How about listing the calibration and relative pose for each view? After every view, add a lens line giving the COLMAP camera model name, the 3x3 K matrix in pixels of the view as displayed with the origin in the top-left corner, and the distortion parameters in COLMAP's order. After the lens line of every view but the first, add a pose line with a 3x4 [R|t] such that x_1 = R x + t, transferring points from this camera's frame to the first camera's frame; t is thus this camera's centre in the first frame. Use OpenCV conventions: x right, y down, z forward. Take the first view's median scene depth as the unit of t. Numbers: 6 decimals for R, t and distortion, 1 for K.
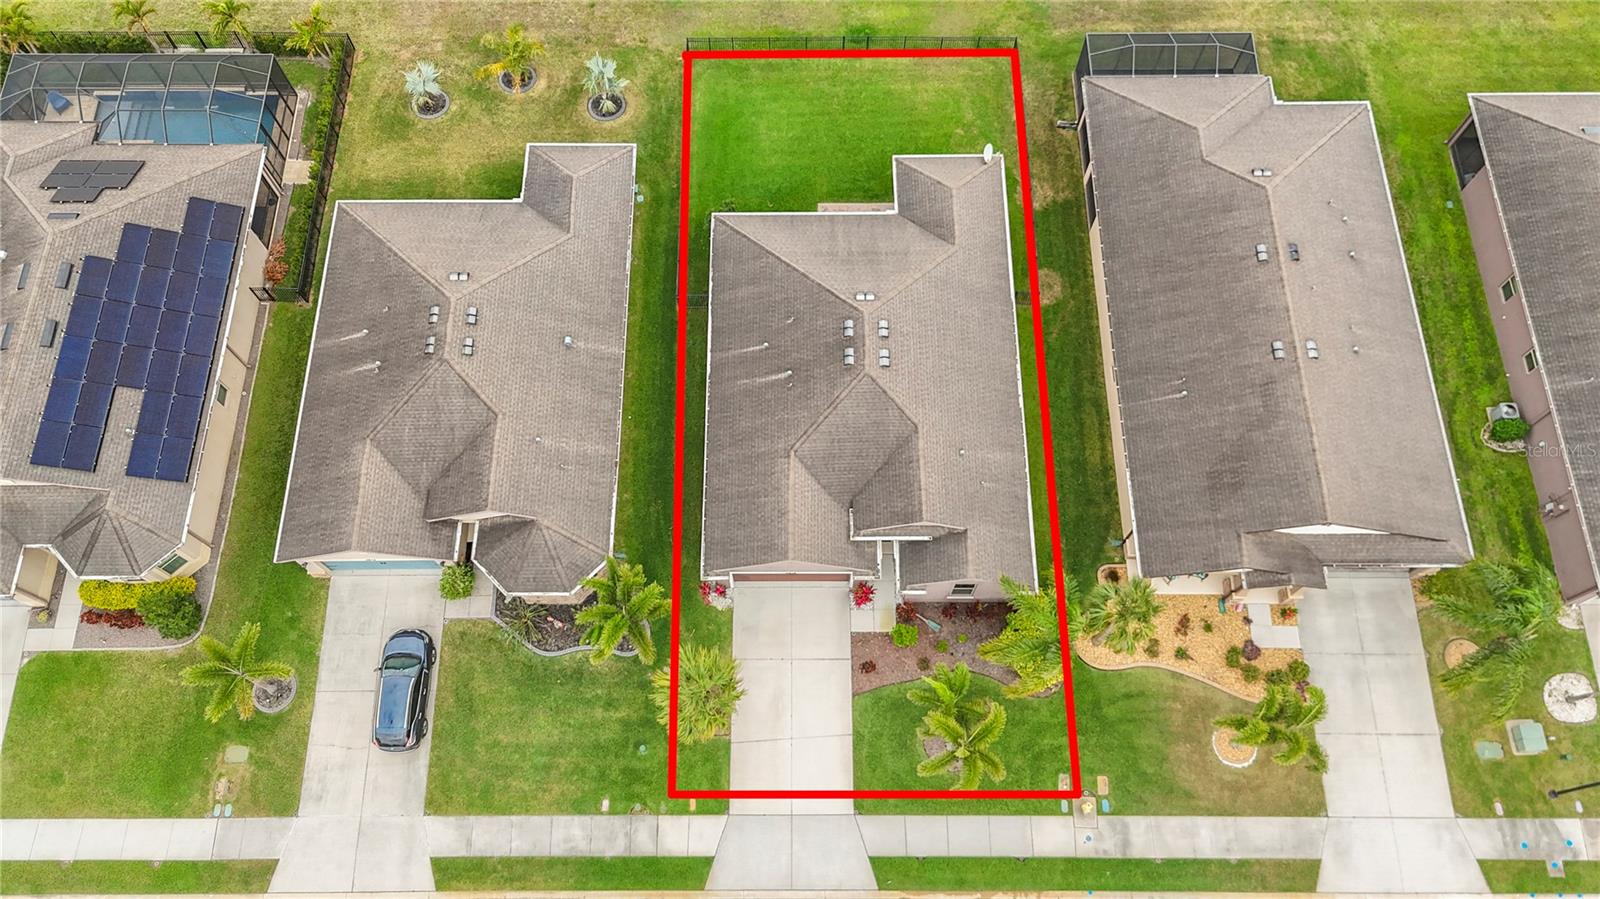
lens RADIAL K [[1178.4, 0, 797.4], [0, 1178.4, 443.6], [0, 0, 1]] dist [0.054429, -0.046015]
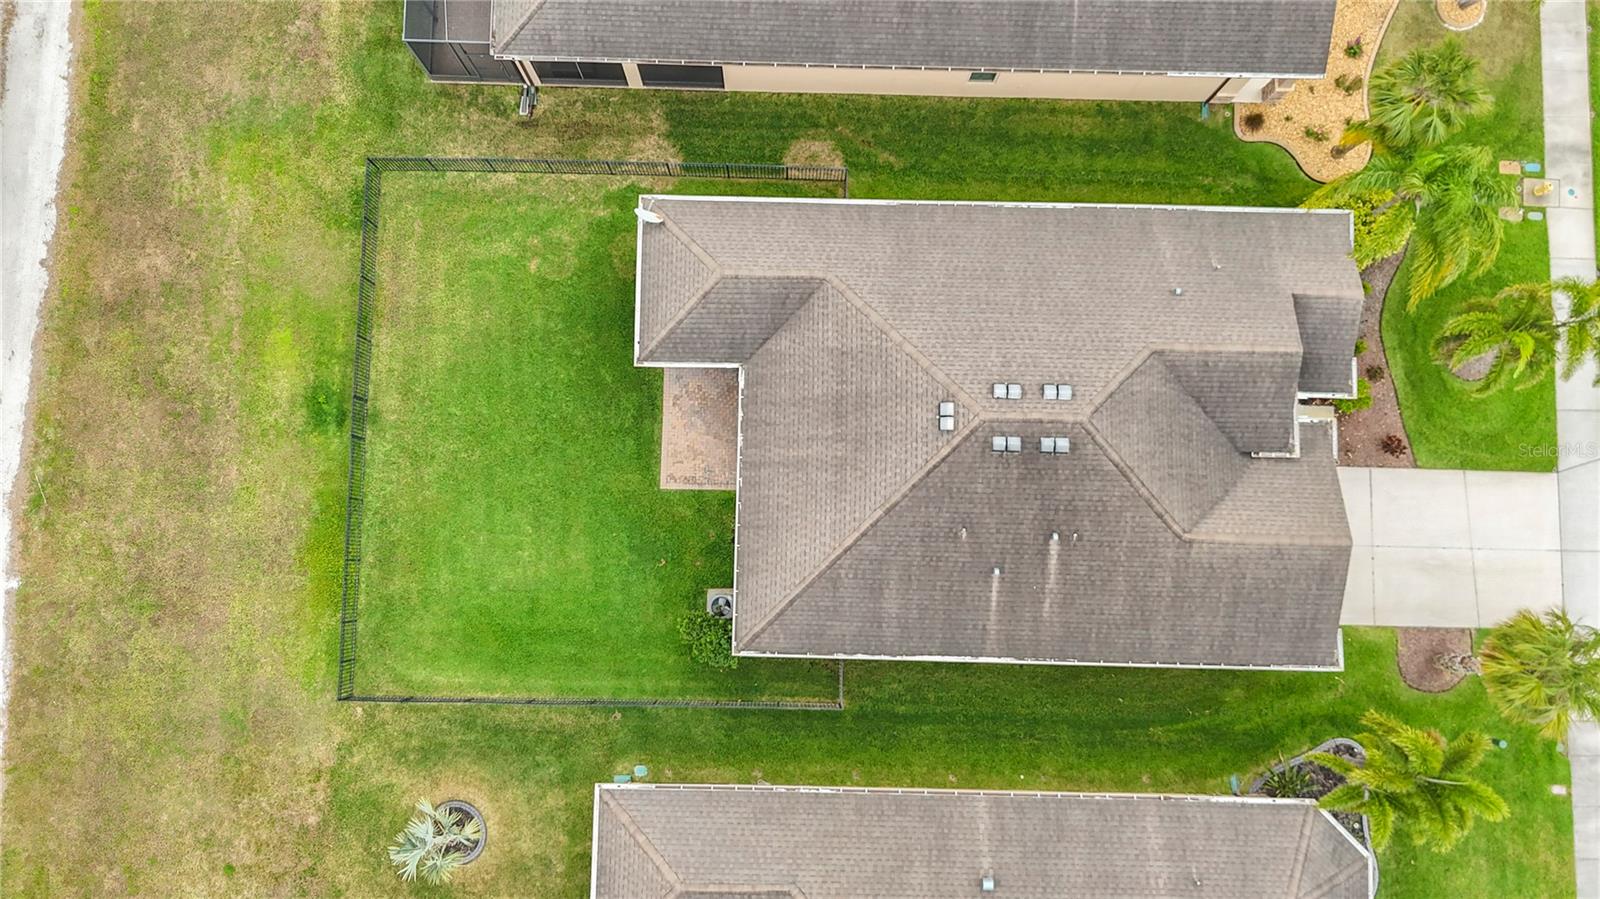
lens RADIAL K [[1178.4, 0, 796.9], [0, 1178.4, 445.4], [0, 0, 1]] dist [0.054429, -0.046015]
pose [[0.023305, -0.994793, 0.099212, -0.024961], [0.917539, 0.060688, 0.392987, -0.457309], [-0.396962, 0.081872, 0.914176, 0.441779]]
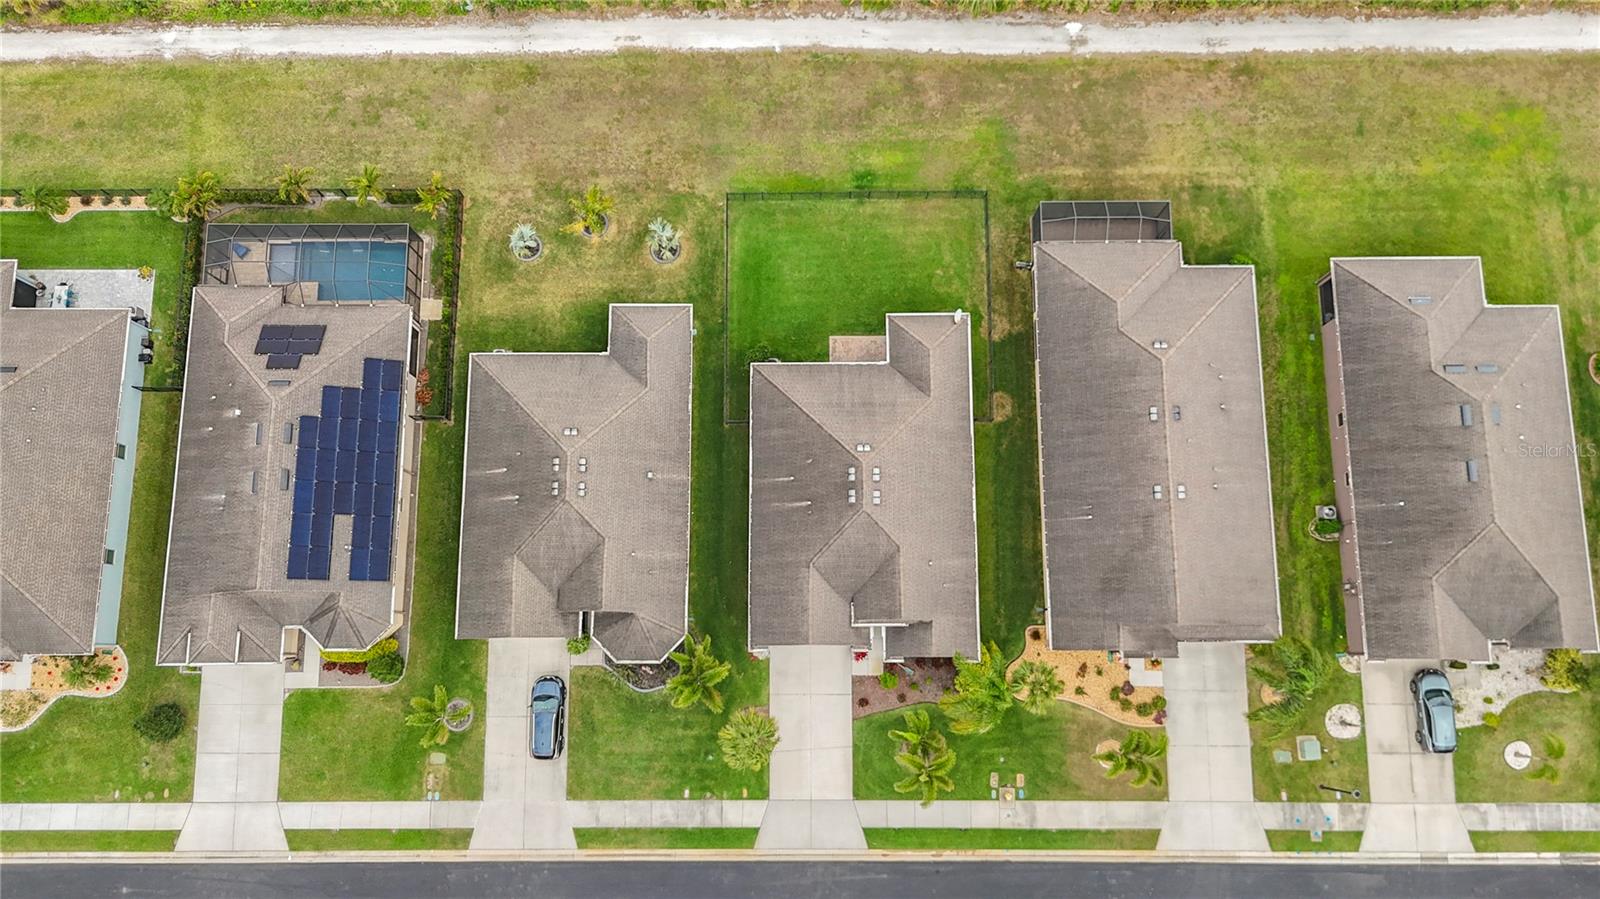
lens RADIAL K [[1178.4, 0, 795.3], [0, 1178.4, 447.5], [0, 0, 1]] dist [0.054429, -0.046015]
pose [[0.999981, -0.000397, -0.006086, -0.014836], [0.001640, 0.978602, 0.205756, -0.411665], [0.005874, -0.205762, 0.978584, -0.356596]]
